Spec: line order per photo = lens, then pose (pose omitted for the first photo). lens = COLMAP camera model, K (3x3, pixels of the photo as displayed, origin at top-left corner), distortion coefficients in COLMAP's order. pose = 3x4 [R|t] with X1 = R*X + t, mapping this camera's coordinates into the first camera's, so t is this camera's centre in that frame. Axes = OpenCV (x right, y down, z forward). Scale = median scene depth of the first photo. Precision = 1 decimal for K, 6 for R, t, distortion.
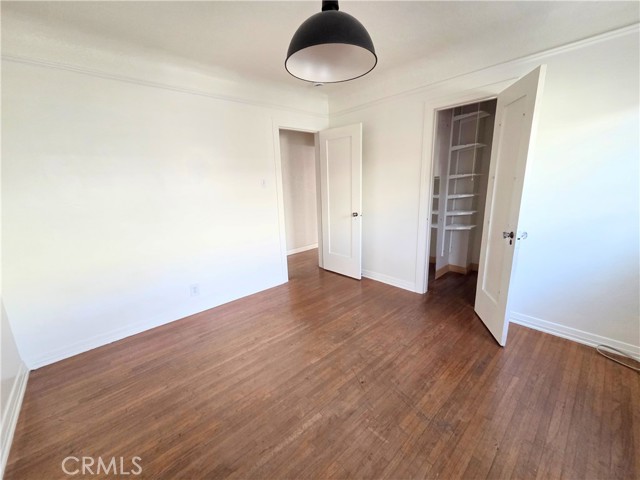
lens RADIAL K [[262.9, 0, 320.0], [0, 262.9, 240.0], [0, 0, 1]] dist [0.005007, 0.000351]
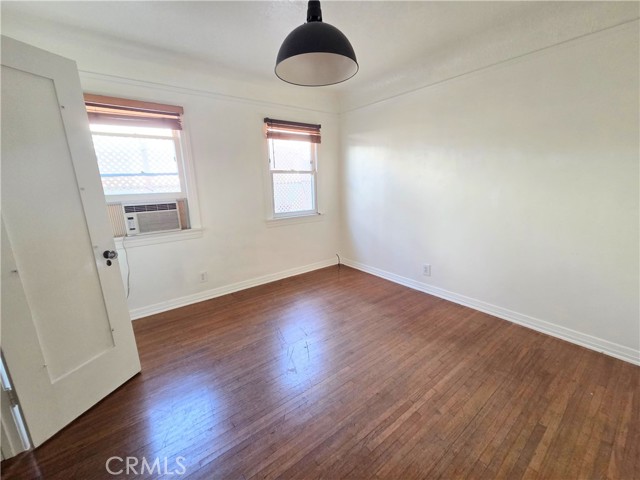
lens RADIAL K [[262.9, 0, 320.0], [0, 262.9, 240.0], [0, 0, 1]] dist [0.005007, 0.000351]
pose [[-0.993713, 0.039561, 0.104739, -0.038014], [0.080717, 0.901438, 0.425318, -0.303192], [-0.077590, 0.431098, -0.898963, 1.392701]]
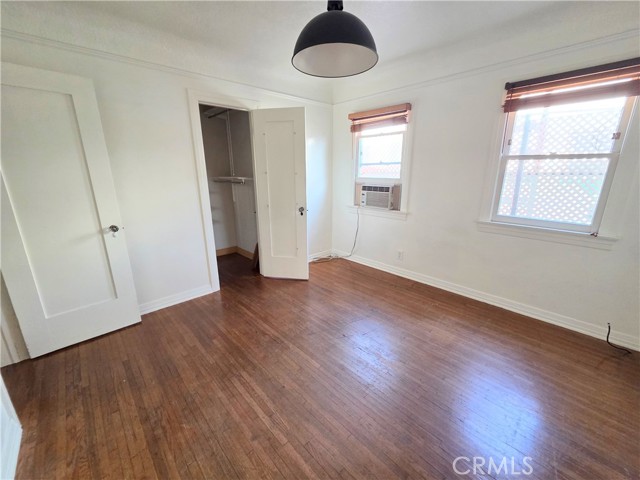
lens RADIAL K [[260.7, 0, 320.0], [0, 260.7, 240.0], [0, 0, 1]] dist [0.006775, 0.000095]
pose [[-0.014470, -0.228452, 0.973448, -0.699459], [0.226988, 0.947382, 0.225709, -0.143747], [-0.973790, 0.224227, 0.038147, 0.718030]]
